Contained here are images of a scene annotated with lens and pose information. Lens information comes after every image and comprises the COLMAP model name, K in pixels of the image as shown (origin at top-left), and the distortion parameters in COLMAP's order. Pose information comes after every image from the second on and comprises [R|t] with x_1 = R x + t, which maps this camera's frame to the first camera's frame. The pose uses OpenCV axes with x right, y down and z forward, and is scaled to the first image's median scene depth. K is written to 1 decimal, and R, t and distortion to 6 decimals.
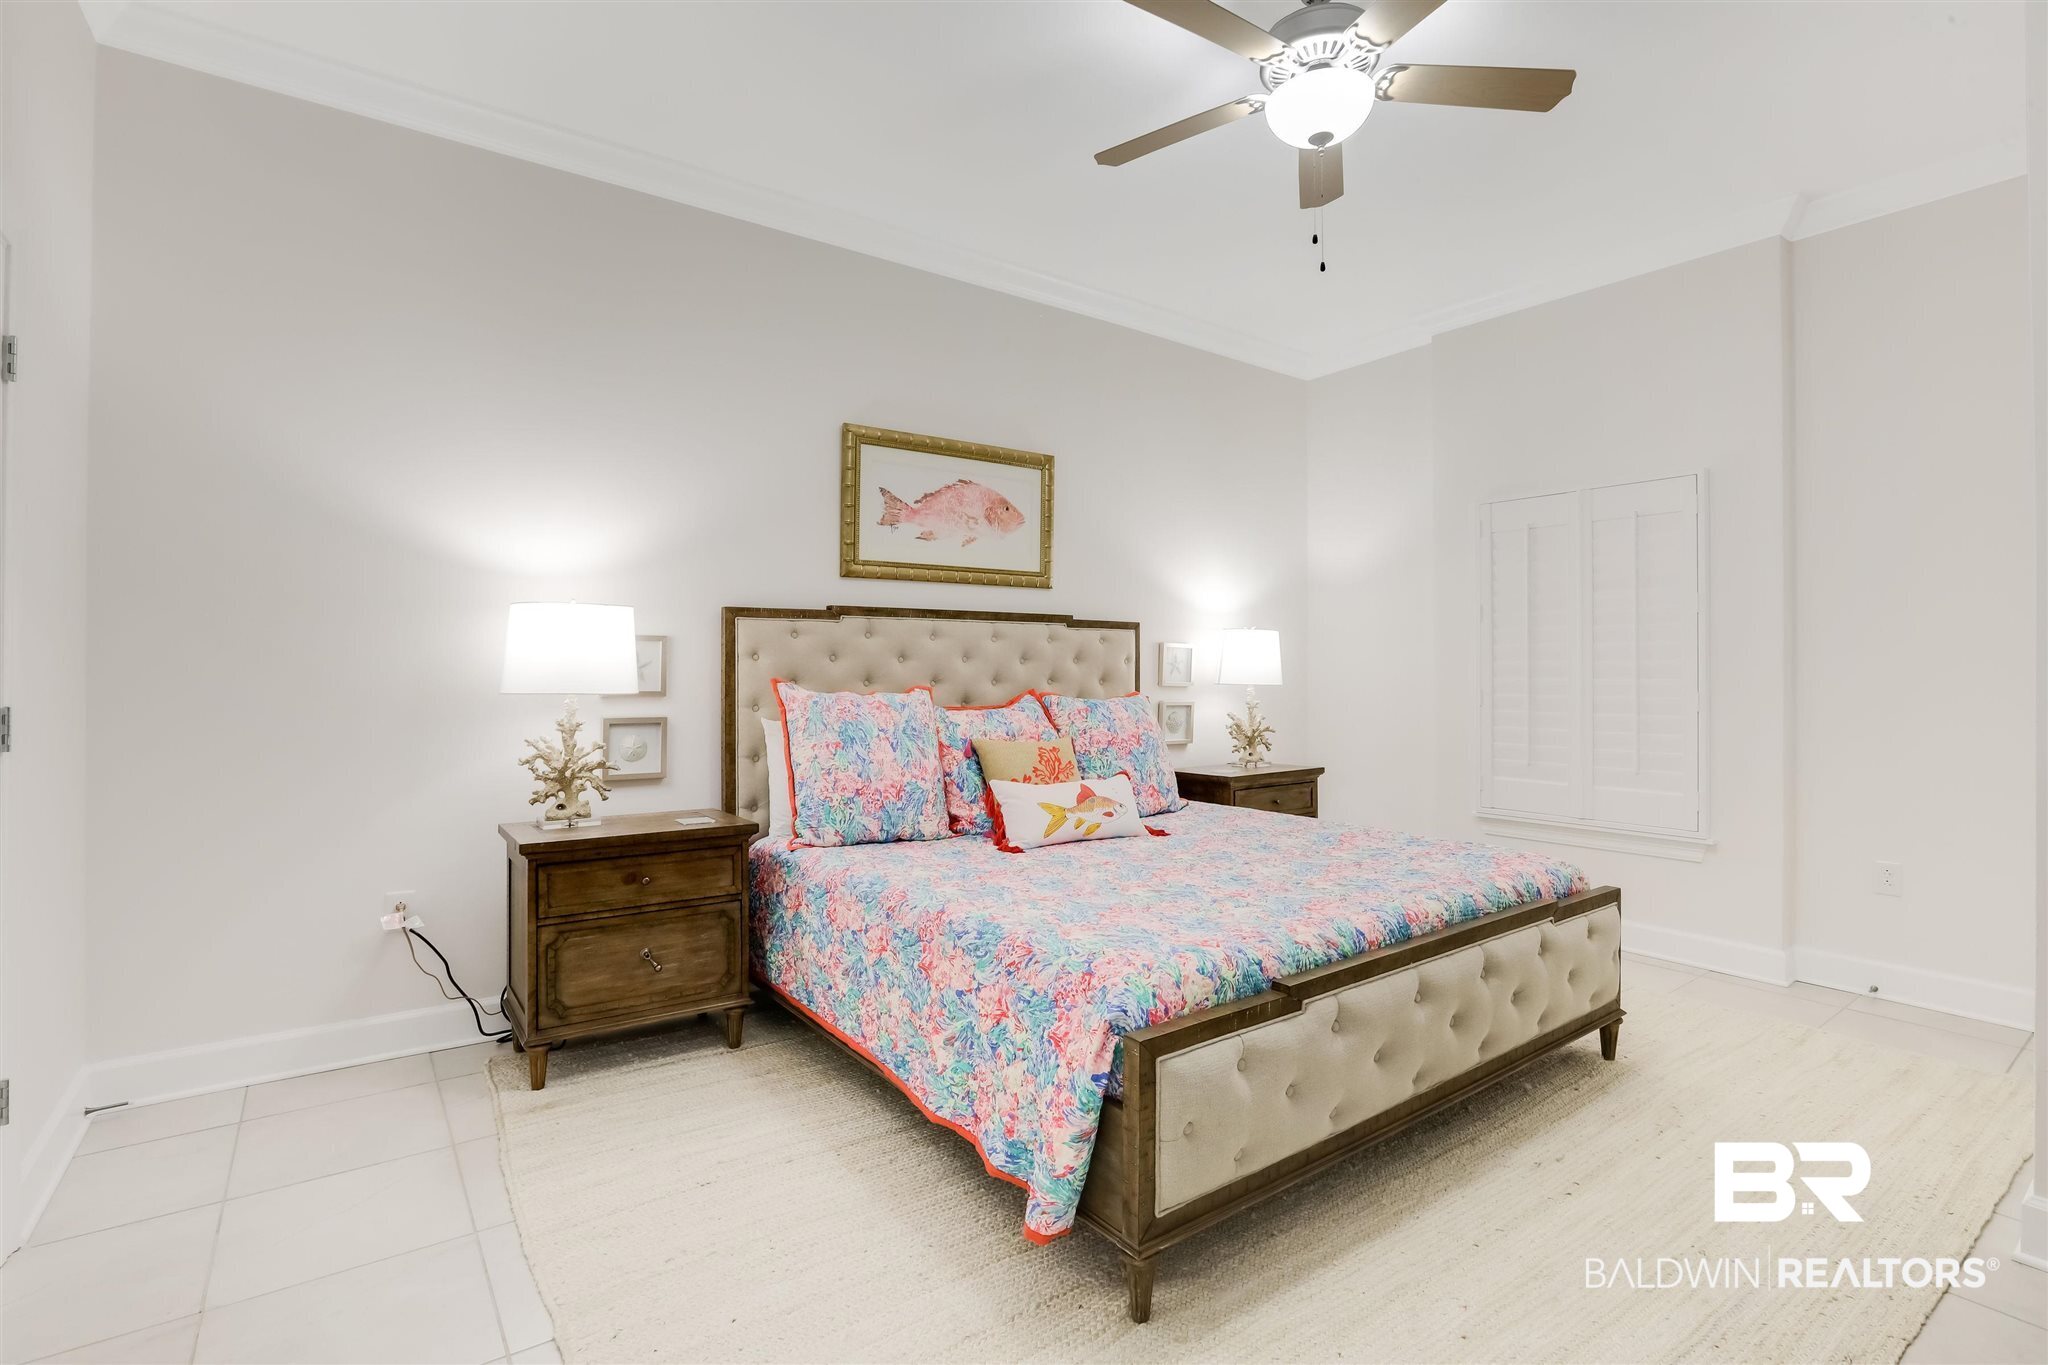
lens RADIAL K [[905.4, 0, 1009.6], [0, 905.4, 677.8], [0, 0, 1]] dist [-0.009934, 0.002304]
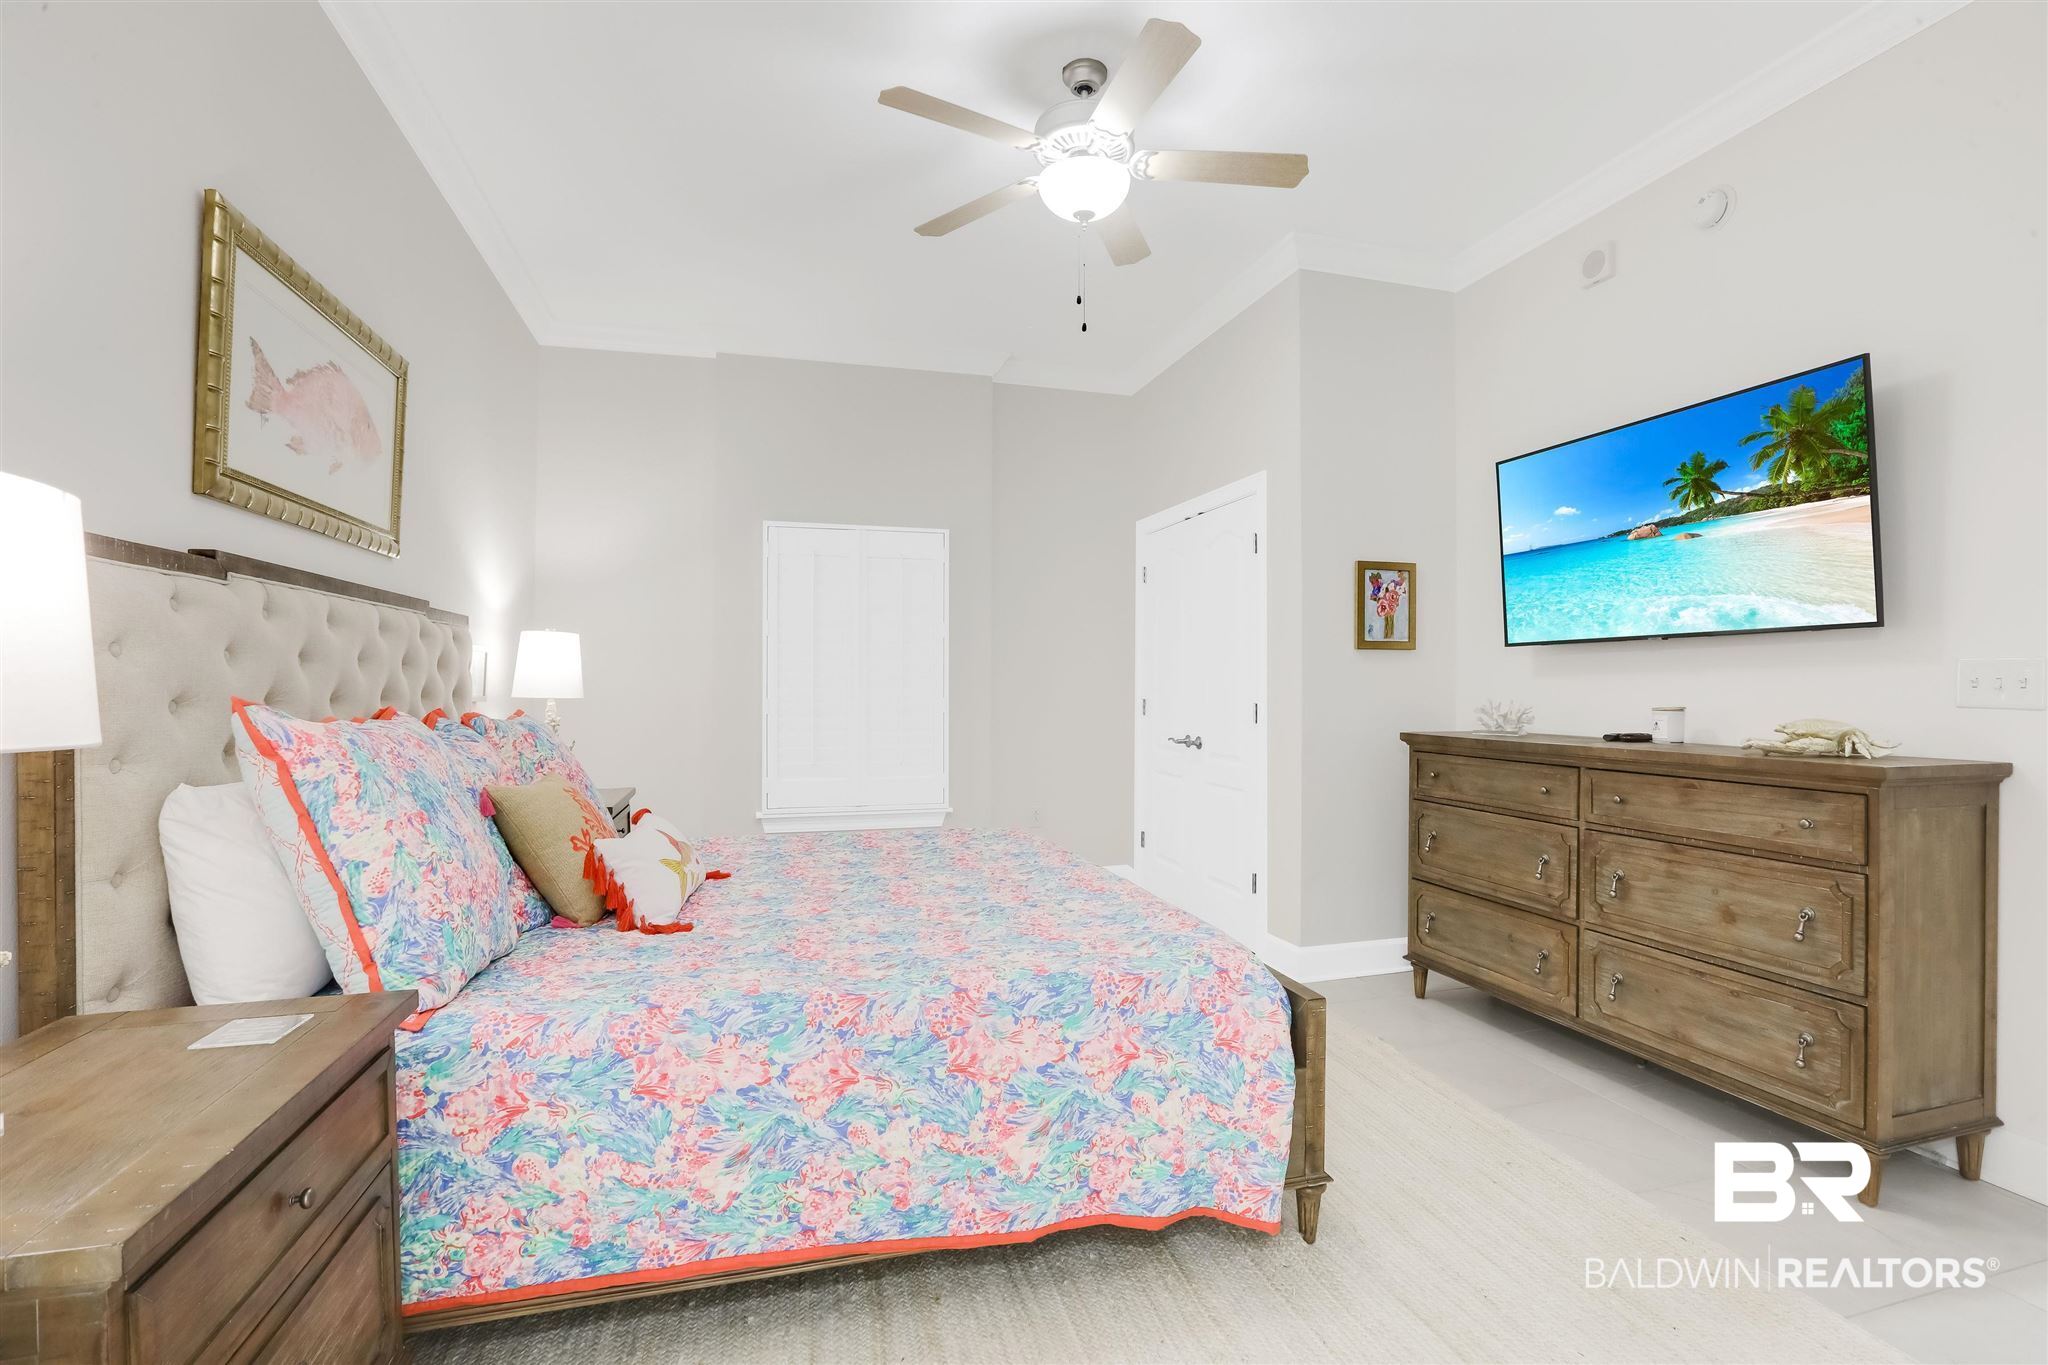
lens RADIAL K [[905.4, 0, 1025.7], [0, 905.4, 669.7], [0, 0, 1]] dist [-0.009934, 0.002304]
pose [[0.382119, 0.015586, 0.923982, -0.808087], [0.001144, 0.999849, -0.017339, -0.007428], [-0.924112, 0.007683, 0.382044, 0.661579]]
